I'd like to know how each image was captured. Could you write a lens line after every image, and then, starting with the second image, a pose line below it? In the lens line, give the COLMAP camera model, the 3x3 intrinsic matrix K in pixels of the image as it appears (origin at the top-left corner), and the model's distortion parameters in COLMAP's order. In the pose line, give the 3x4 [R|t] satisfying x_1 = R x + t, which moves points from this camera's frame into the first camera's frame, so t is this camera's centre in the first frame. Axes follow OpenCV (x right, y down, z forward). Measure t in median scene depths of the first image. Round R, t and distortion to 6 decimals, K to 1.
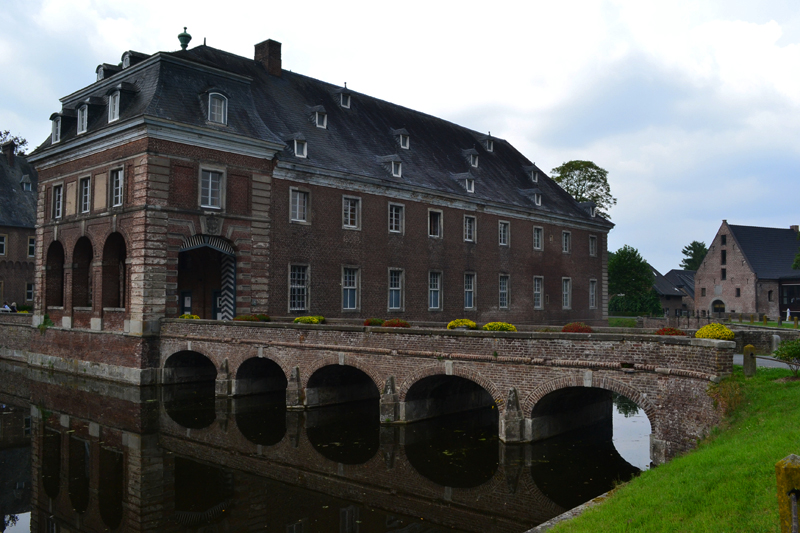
lens RADIAL K [[691.8, 0, 400.0], [0, 691.8, 266.5], [0, 0, 1]] dist [-0.080972, -0.001170]
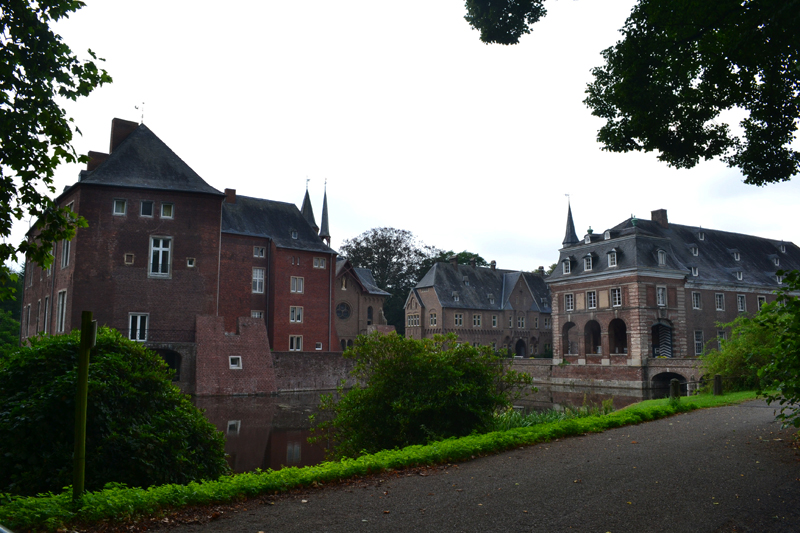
lens RADIAL K [[631.6, 0, 400.0], [0, 631.6, 266.5], [0, 0, 1]] dist [-0.080785, -0.003281]
pose [[0.933776, -0.051387, -0.354150, -0.323525], [0.019678, 0.995512, -0.092566, -0.040957], [0.357317, 0.079467, 0.930596, -1.004531]]
